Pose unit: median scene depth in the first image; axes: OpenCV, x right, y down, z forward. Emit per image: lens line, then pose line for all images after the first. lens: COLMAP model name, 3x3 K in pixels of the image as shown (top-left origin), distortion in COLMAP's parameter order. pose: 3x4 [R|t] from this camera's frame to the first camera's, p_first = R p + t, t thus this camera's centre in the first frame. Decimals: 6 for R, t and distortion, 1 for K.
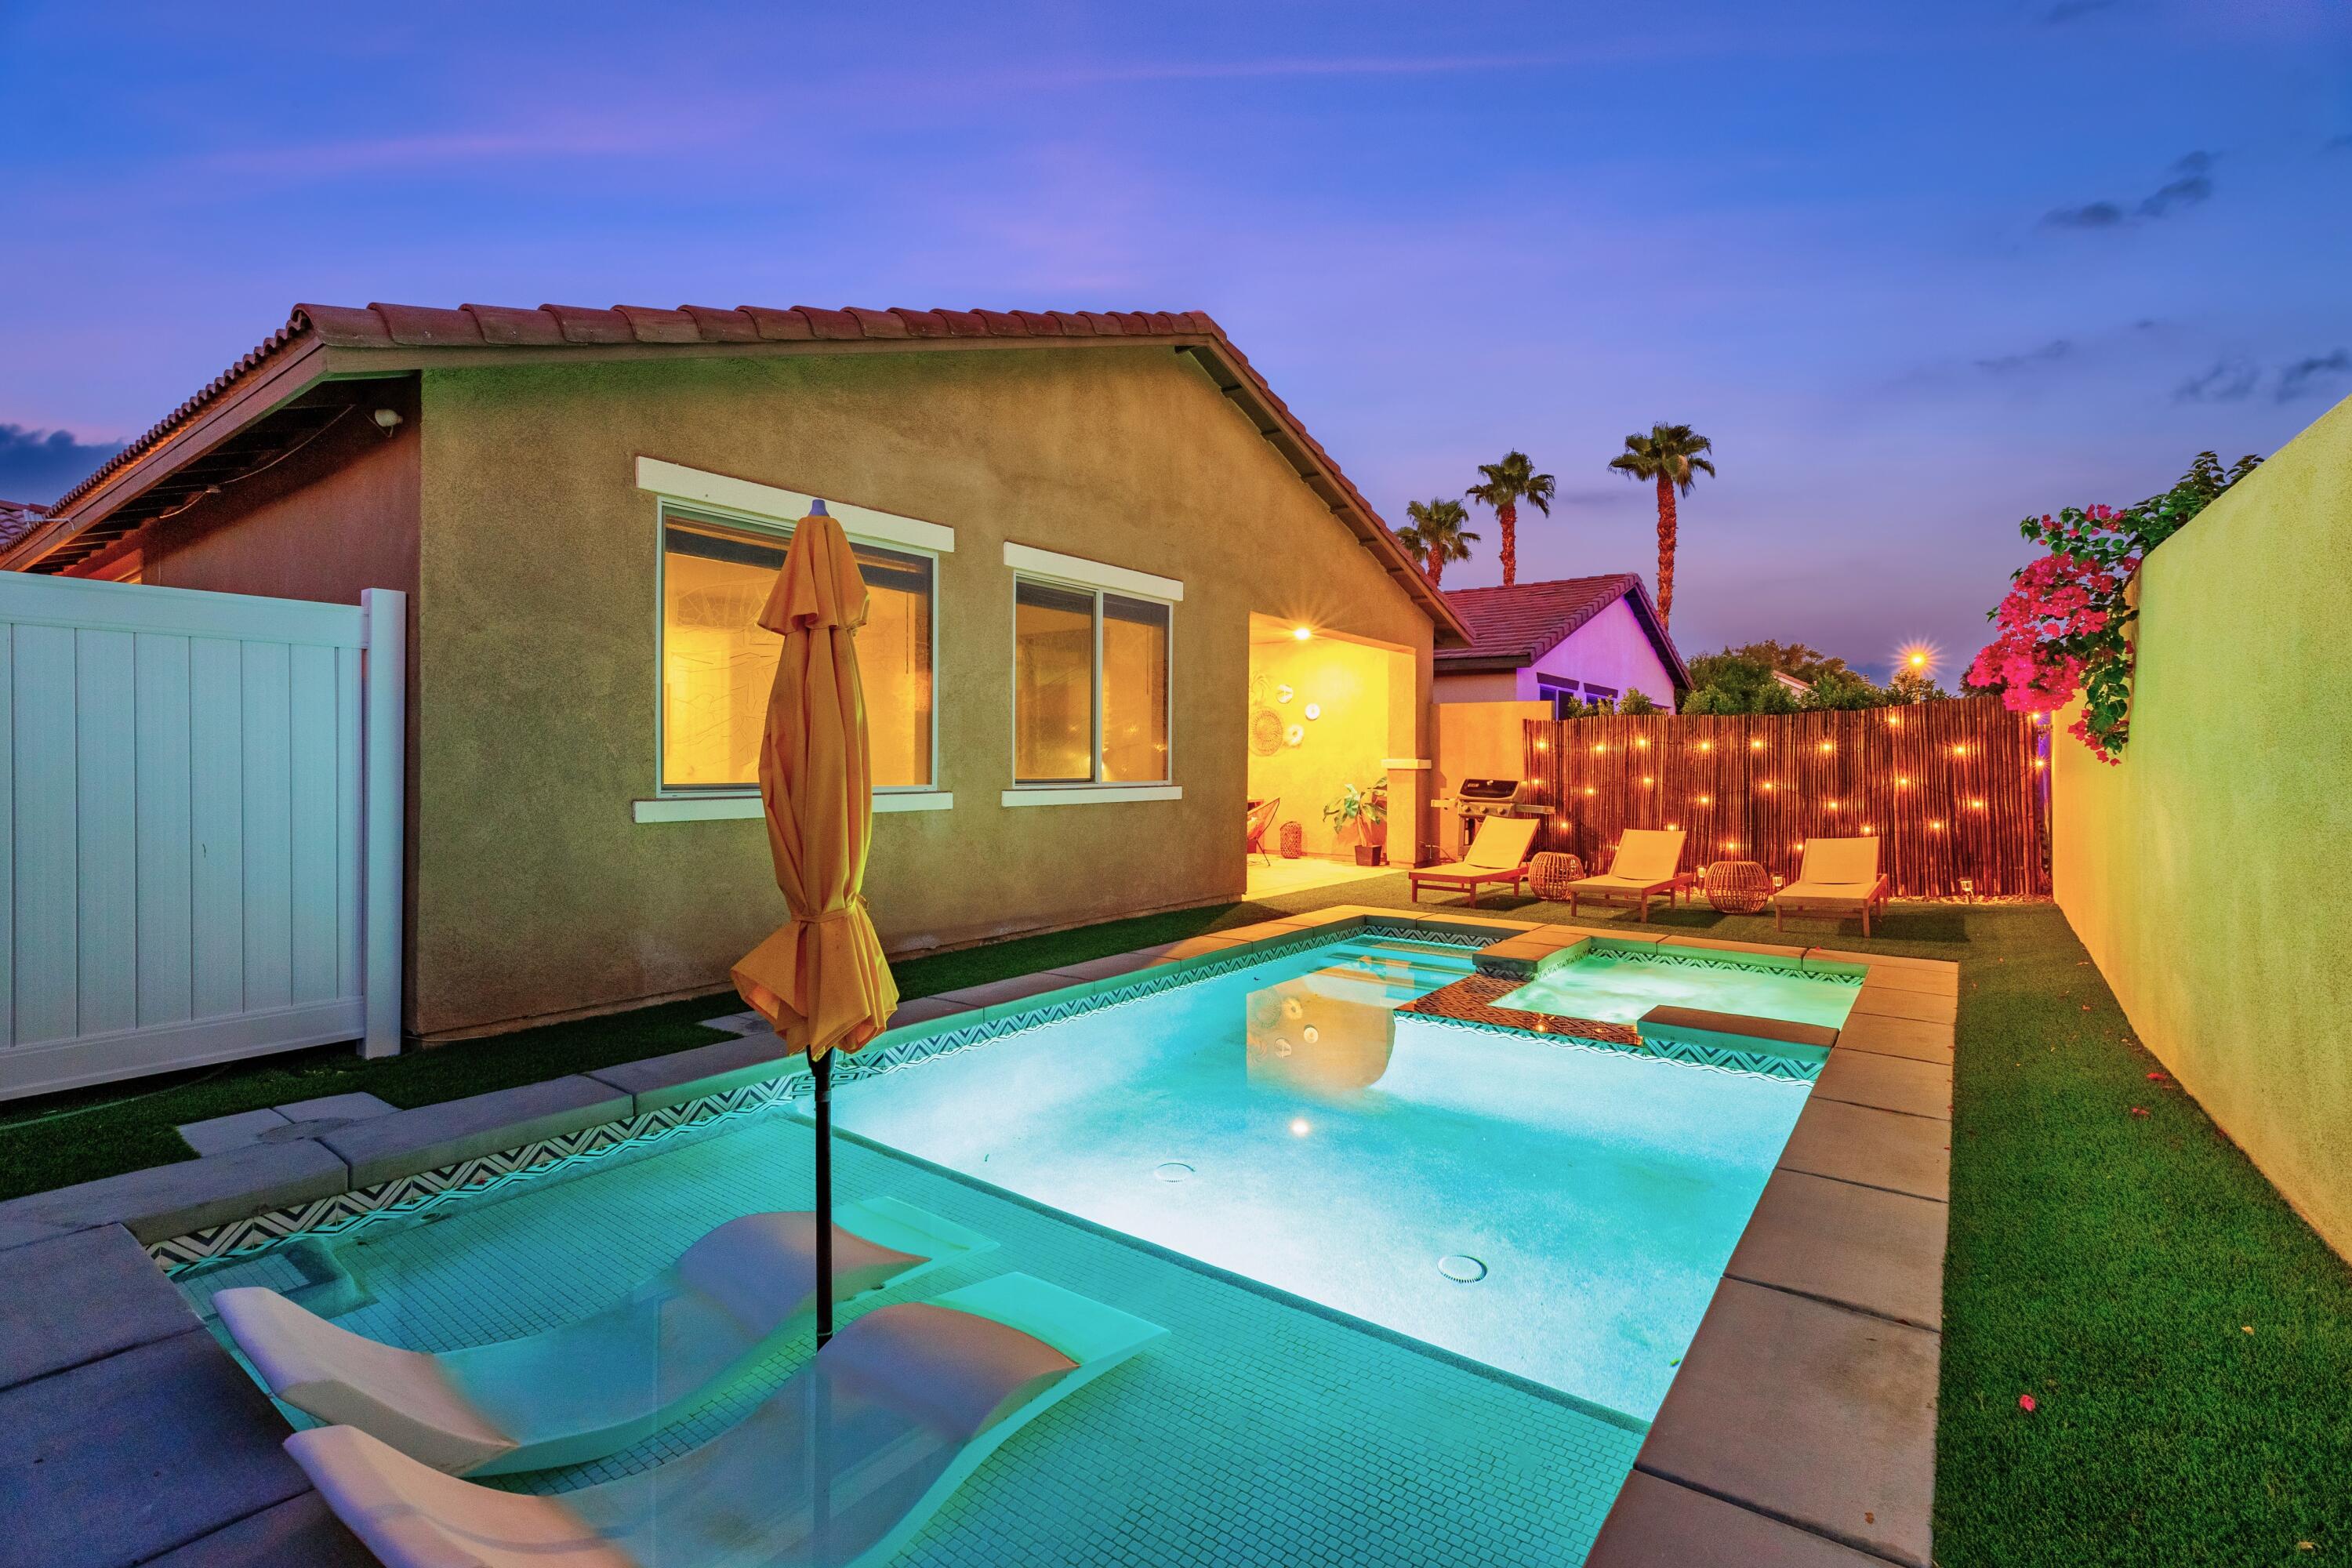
lens RADIAL K [[1062.7, 0, 1178.2], [0, 1062.7, 767.0], [0, 0, 1]] dist [0.000014, 0.000165]
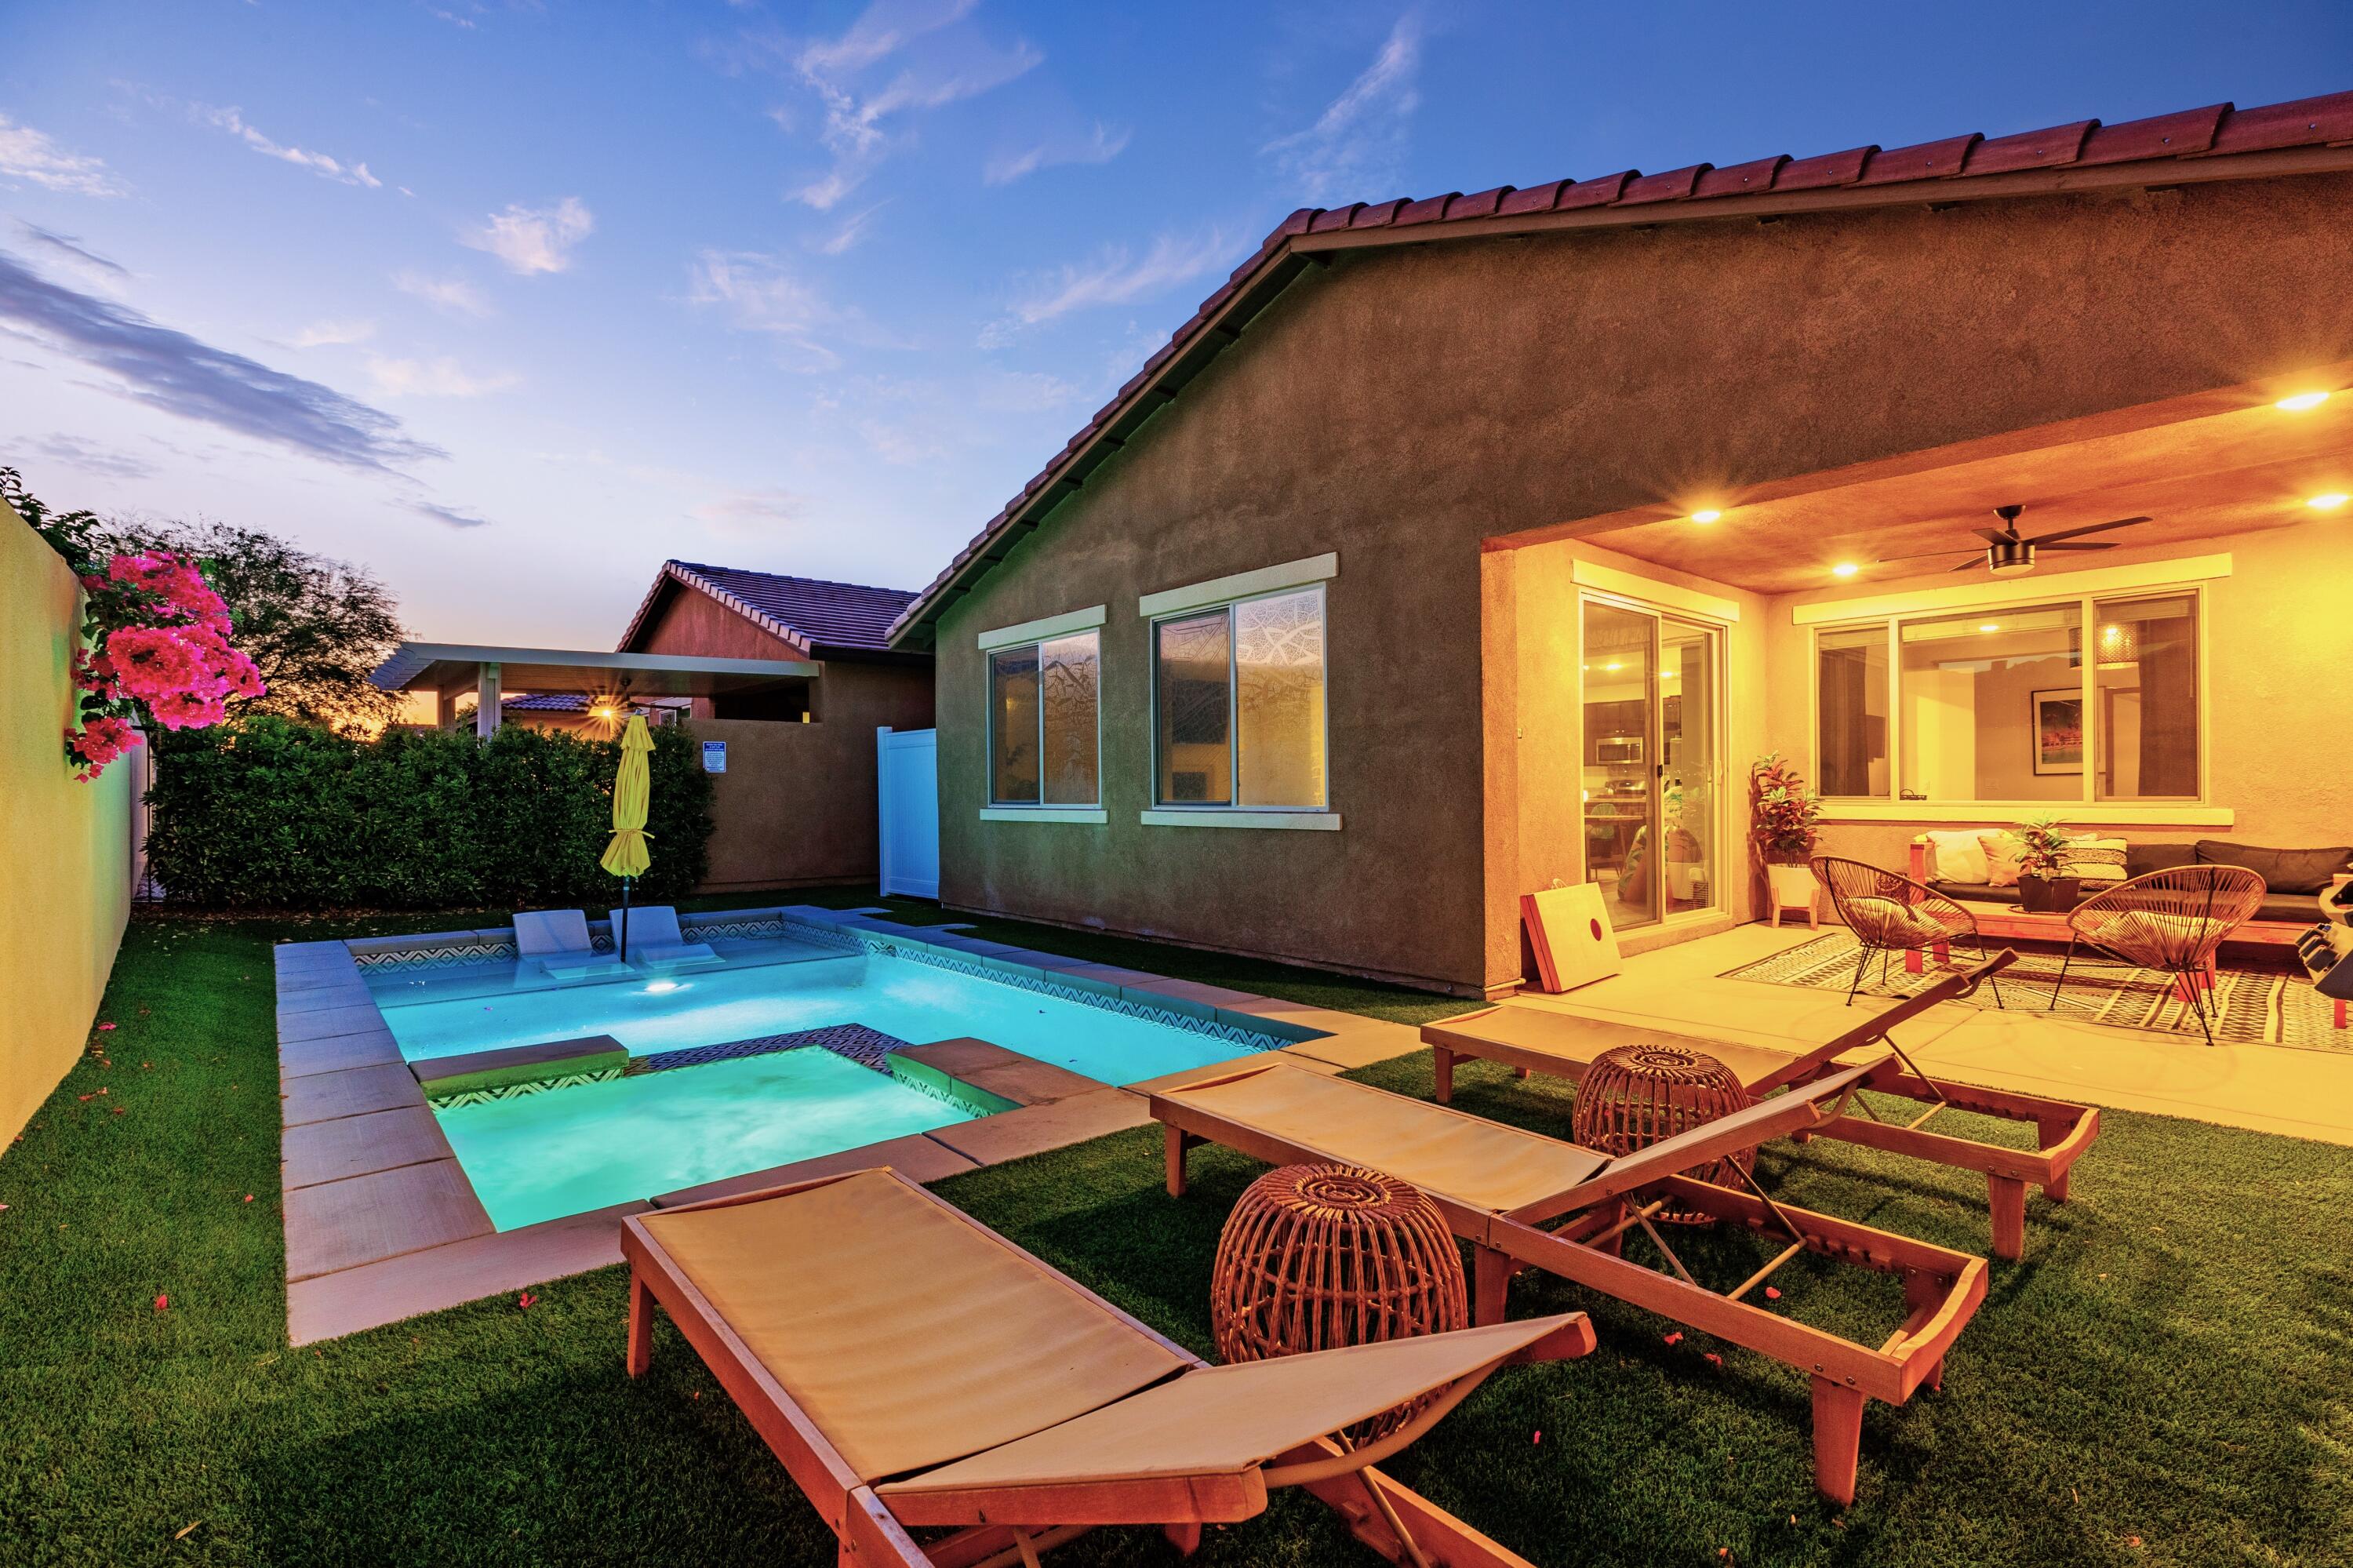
lens RADIAL K [[1060.2, 0, 1179.0], [0, 1060.2, 787.9], [0, 0, 1]] dist [-0.010722, 0.006755]
pose [[-0.216817, -0.007909, -0.976180, 0.815633], [-0.001985, 0.999969, -0.007661, 0.005777], [0.976210, 0.000276, -0.216826, 1.097661]]
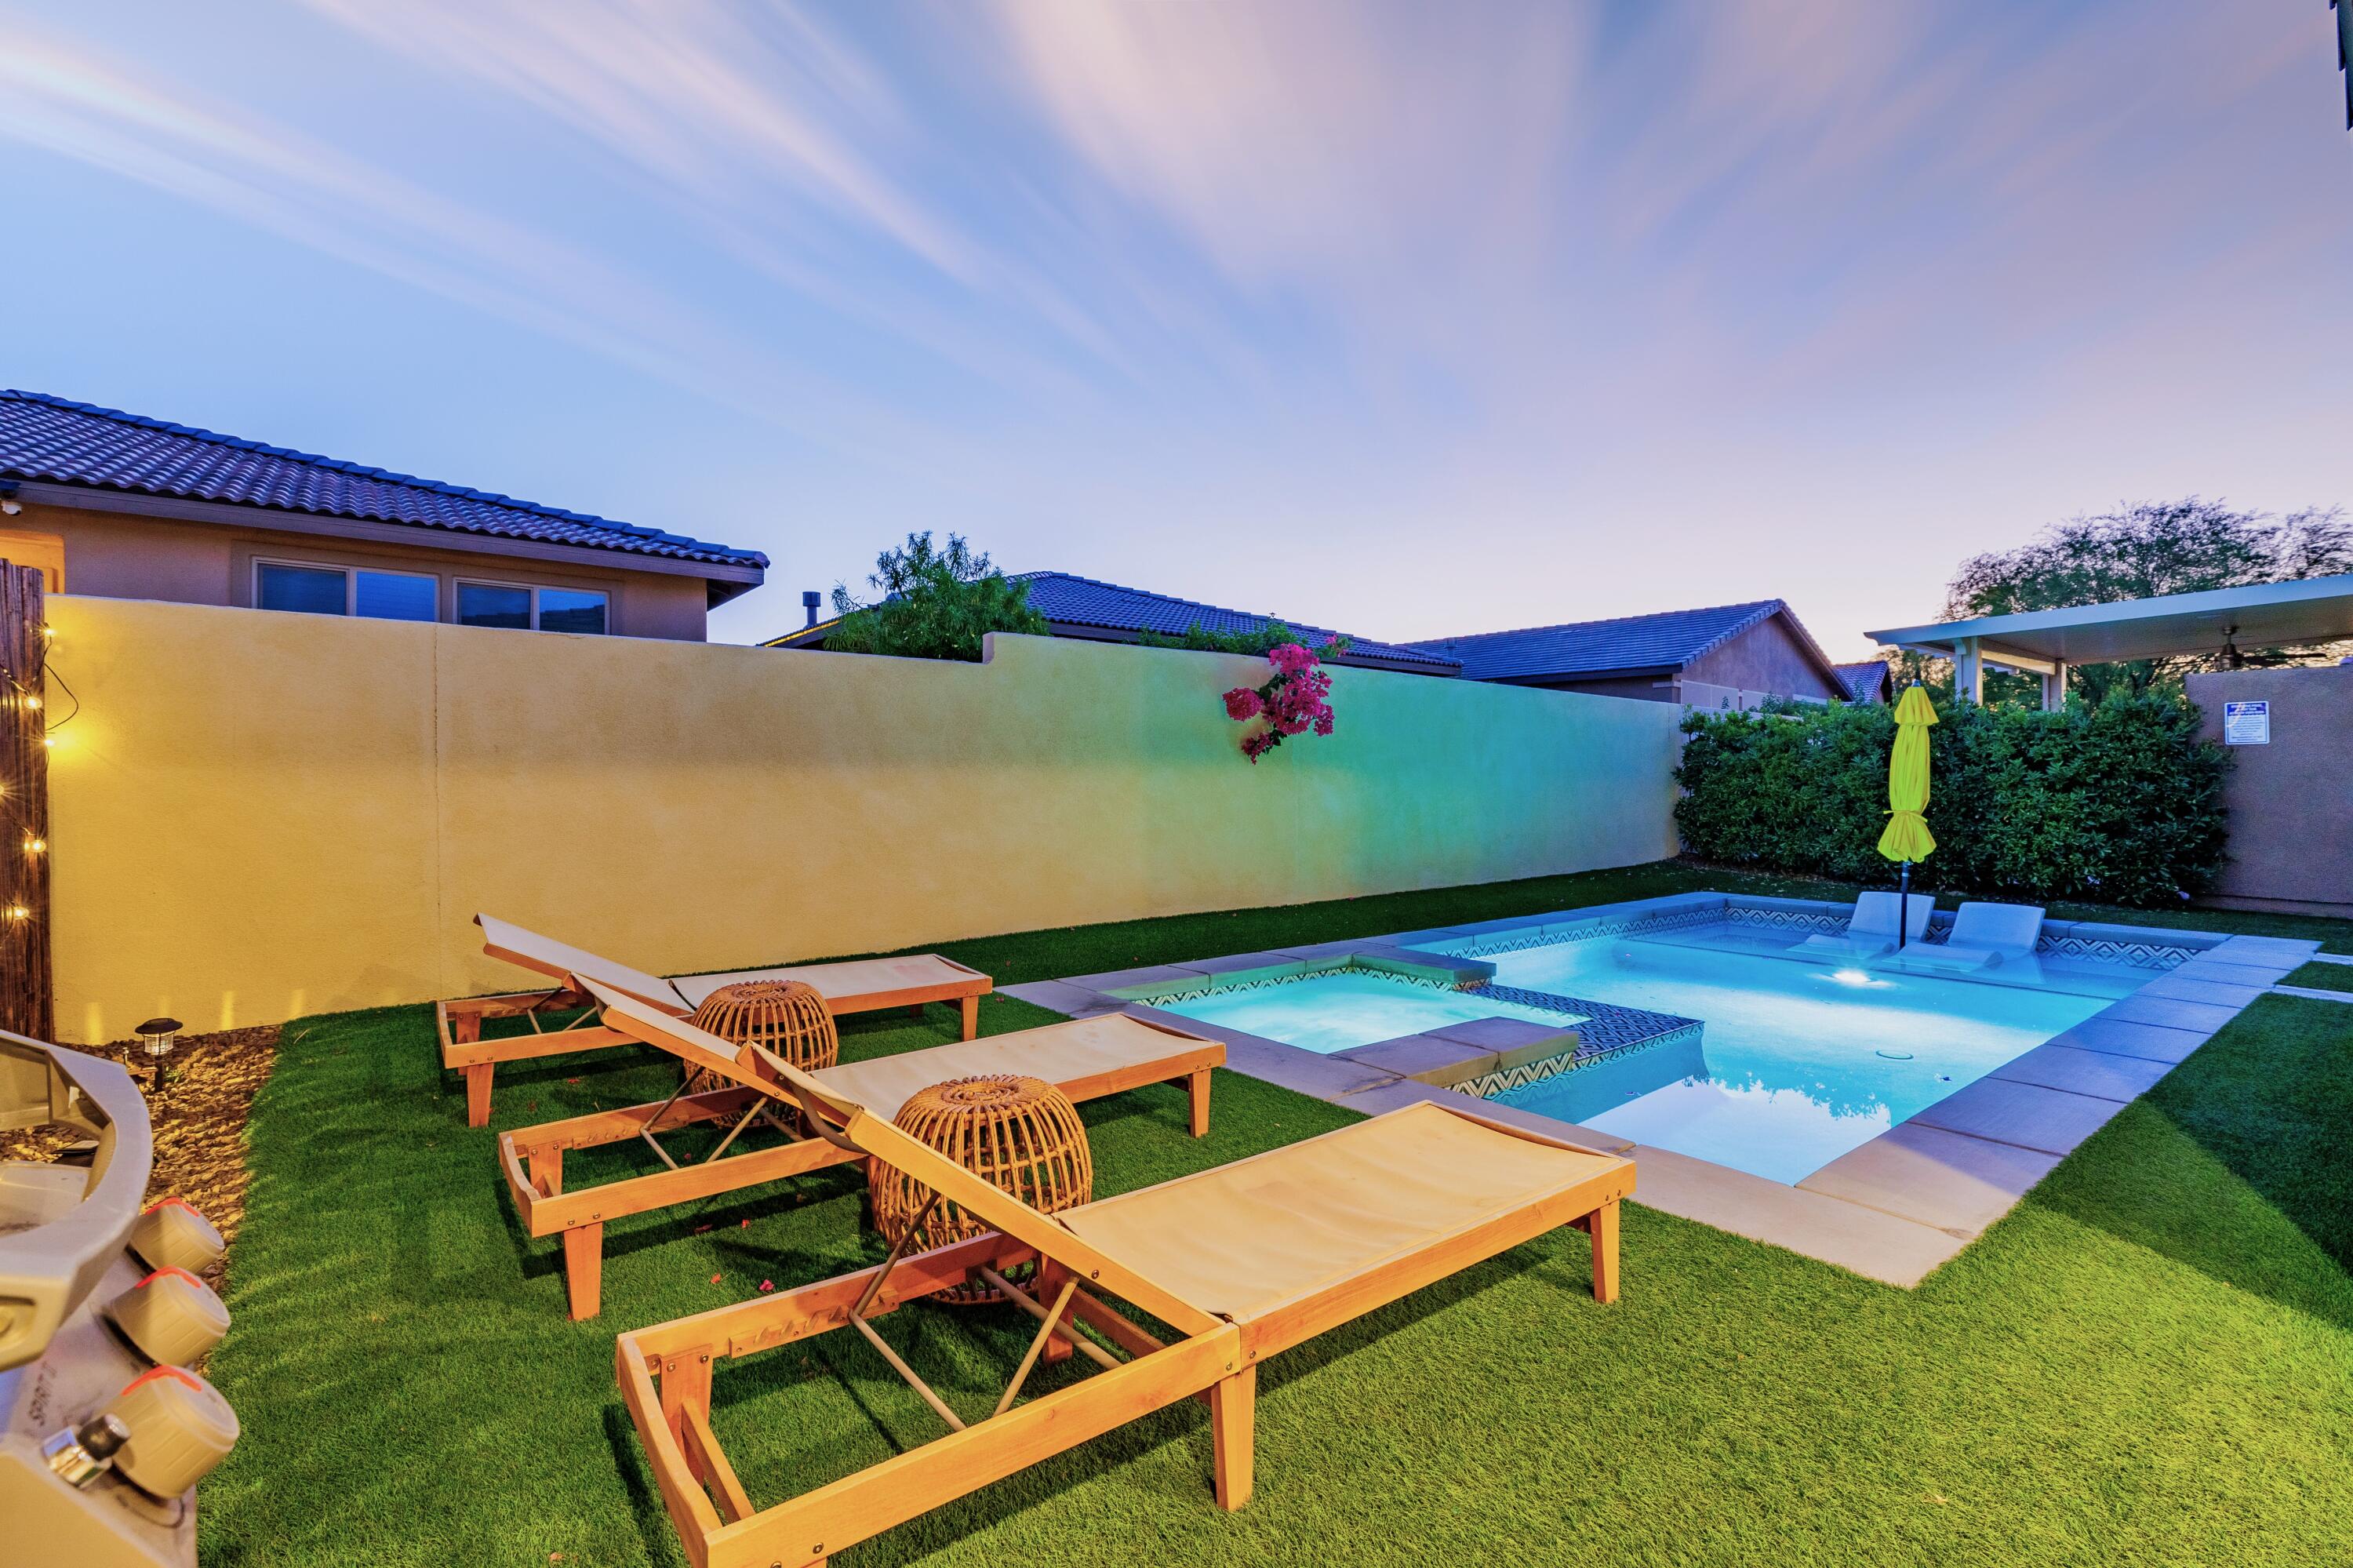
lens RADIAL K [[1055.7, 0, 1181.4], [0, 1055.7, 785.8], [0, 0, 1]] dist [-0.009860, 0.006934]
pose [[-0.965727, -0.006811, 0.259472, 0.291473], [-0.003948, 0.999925, 0.011553, 0.008465], [-0.259532, 0.010132, -0.965681, 1.448880]]
